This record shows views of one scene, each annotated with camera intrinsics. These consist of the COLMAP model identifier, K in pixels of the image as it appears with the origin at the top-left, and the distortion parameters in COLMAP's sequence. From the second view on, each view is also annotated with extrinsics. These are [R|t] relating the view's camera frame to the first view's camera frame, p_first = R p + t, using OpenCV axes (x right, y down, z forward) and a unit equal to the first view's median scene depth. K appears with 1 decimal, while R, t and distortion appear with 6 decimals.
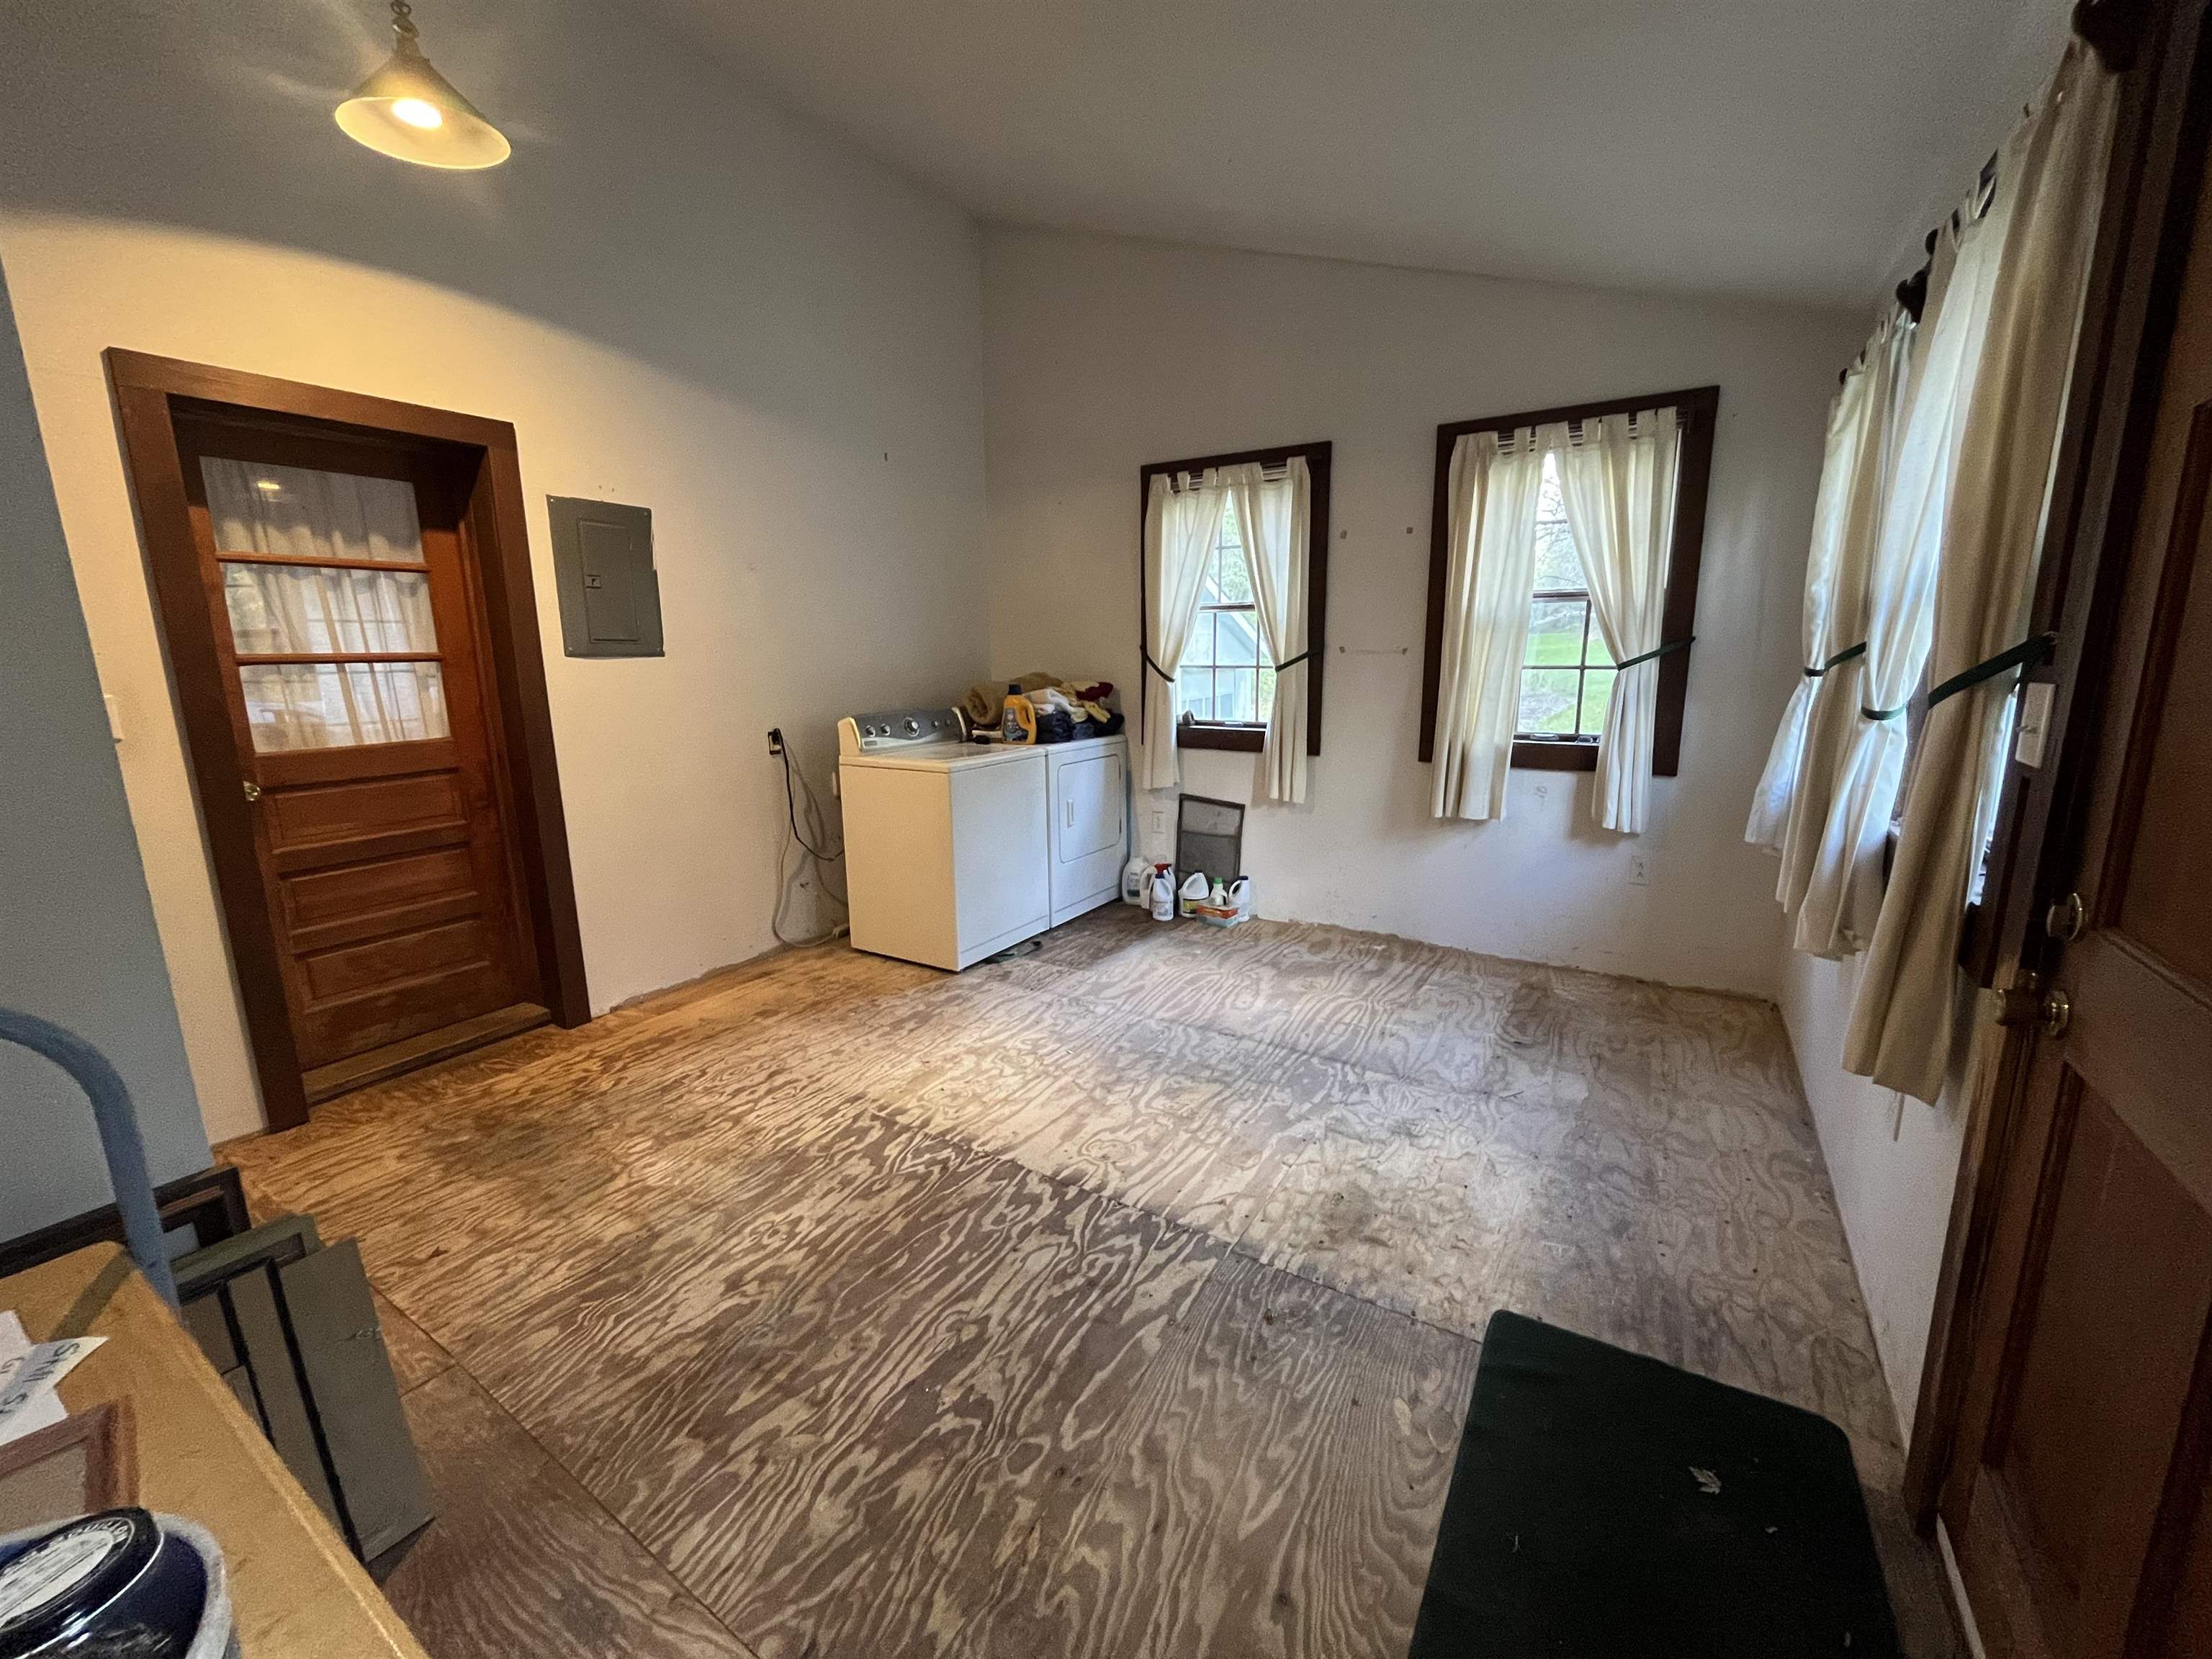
lens RADIAL K [[895.8, 0, 1102.5], [0, 895.8, 827.2], [0, 0, 1]] dist [-0.003480, 0.000549]
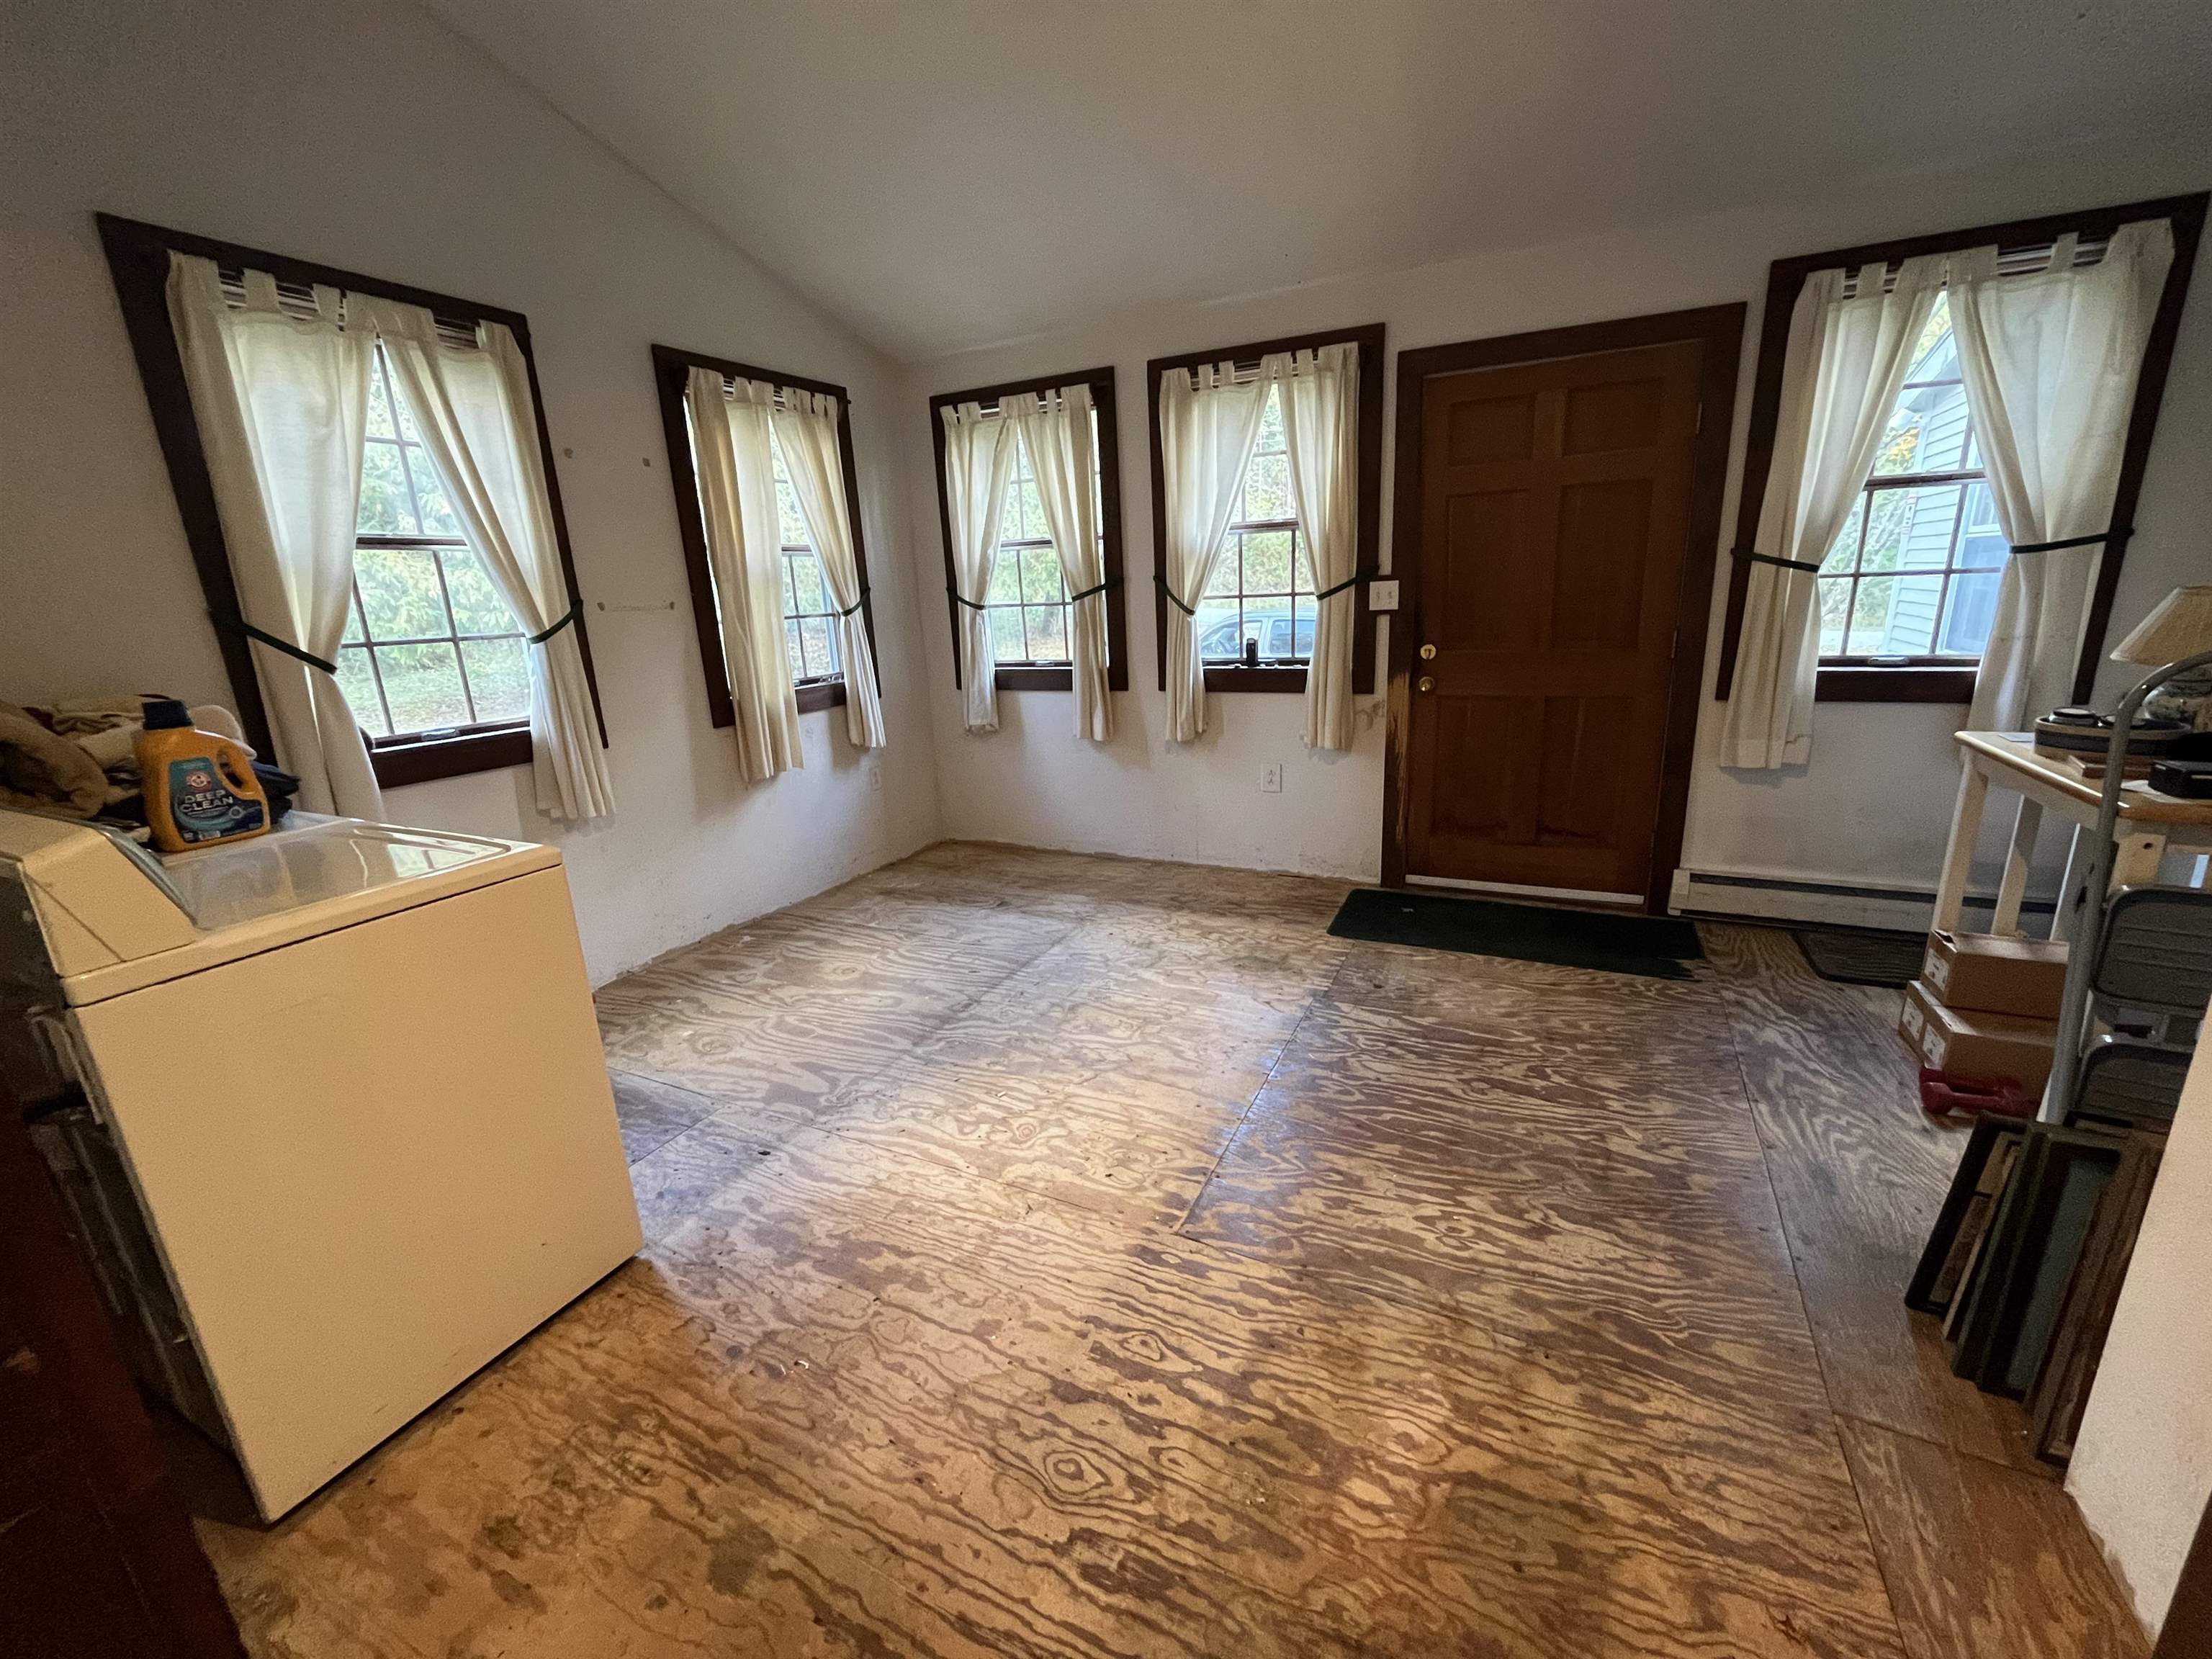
lens RADIAL K [[895.8, 0, 1102.5], [0, 895.8, 827.2], [0, 0, 1]] dist [-0.003480, 0.000549]
pose [[-0.094788, -0.238996, 0.966383, -0.961602], [0.241544, 0.936223, 0.255229, -0.192832], [-0.965749, 0.257617, -0.031014, 1.117931]]
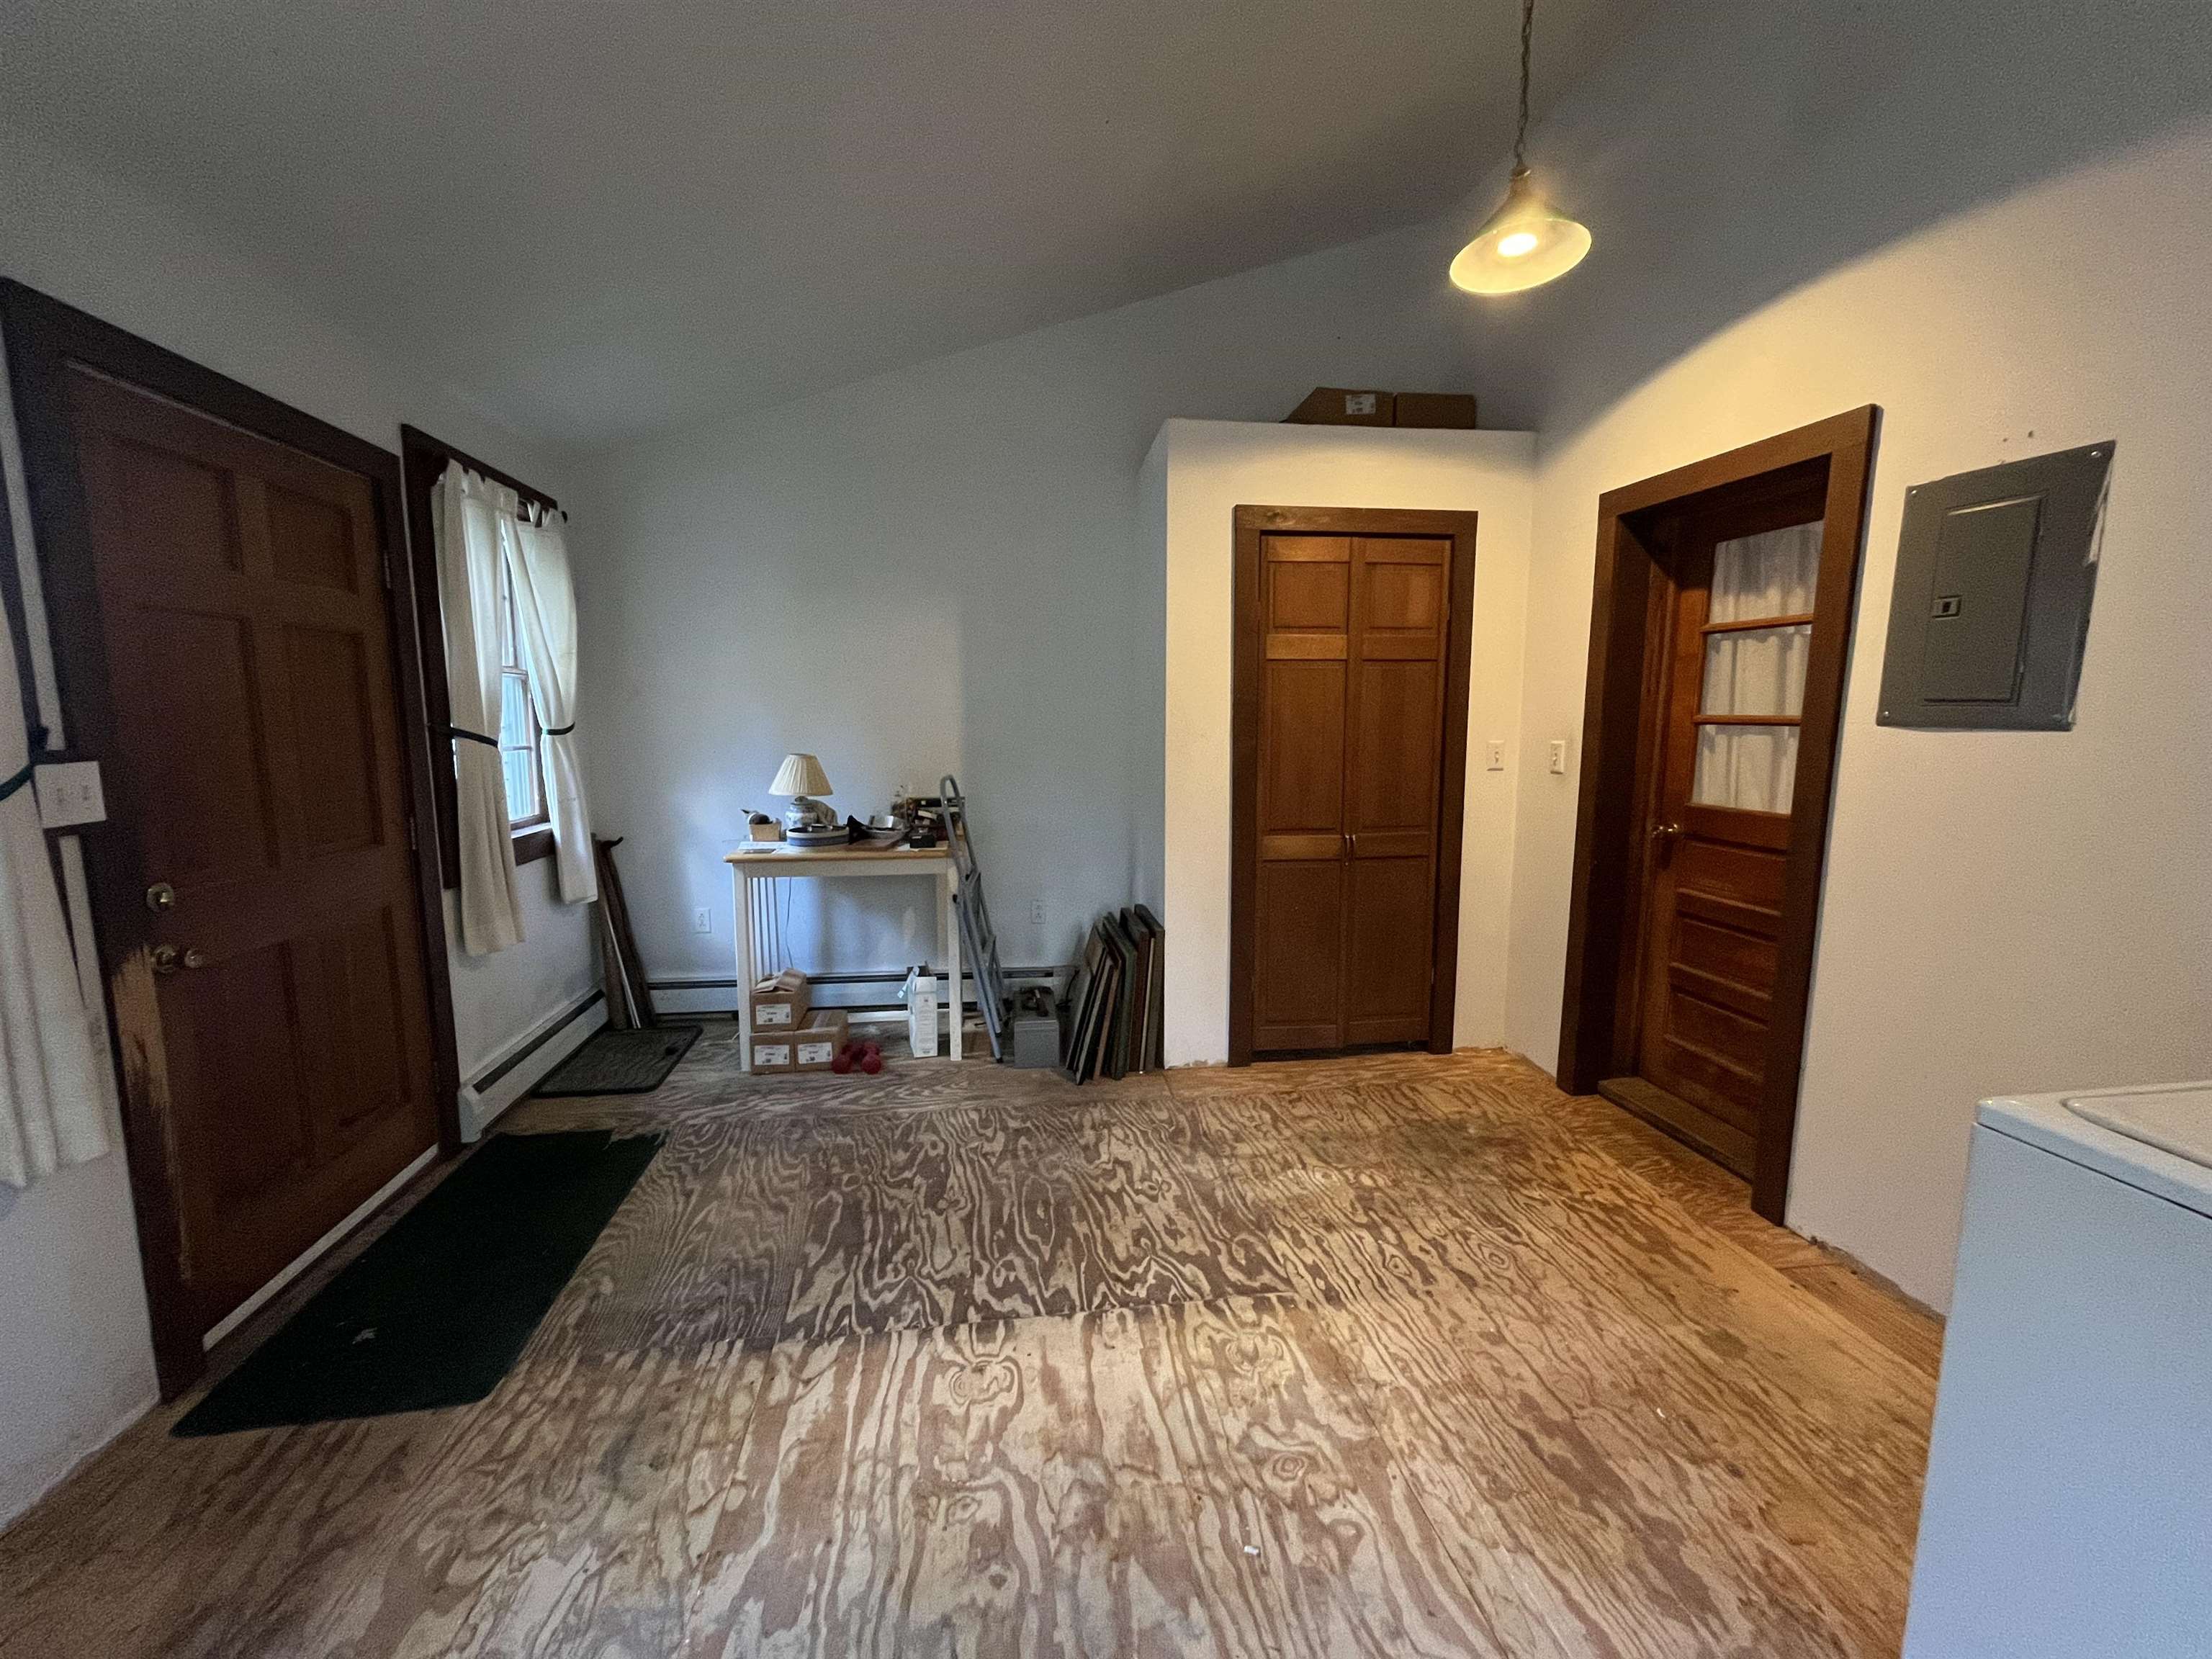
lens RADIAL K [[896.9, 0, 1102.4], [0, 896.9, 824.2], [0, 0, 1]] dist [-0.002825, -0.000361]
pose [[-0.760198, 0.094717, -0.642750, 0.382088], [-0.117685, 0.952875, 0.279607, -0.319245], [0.638944, 0.288198, -0.713227, 1.504887]]
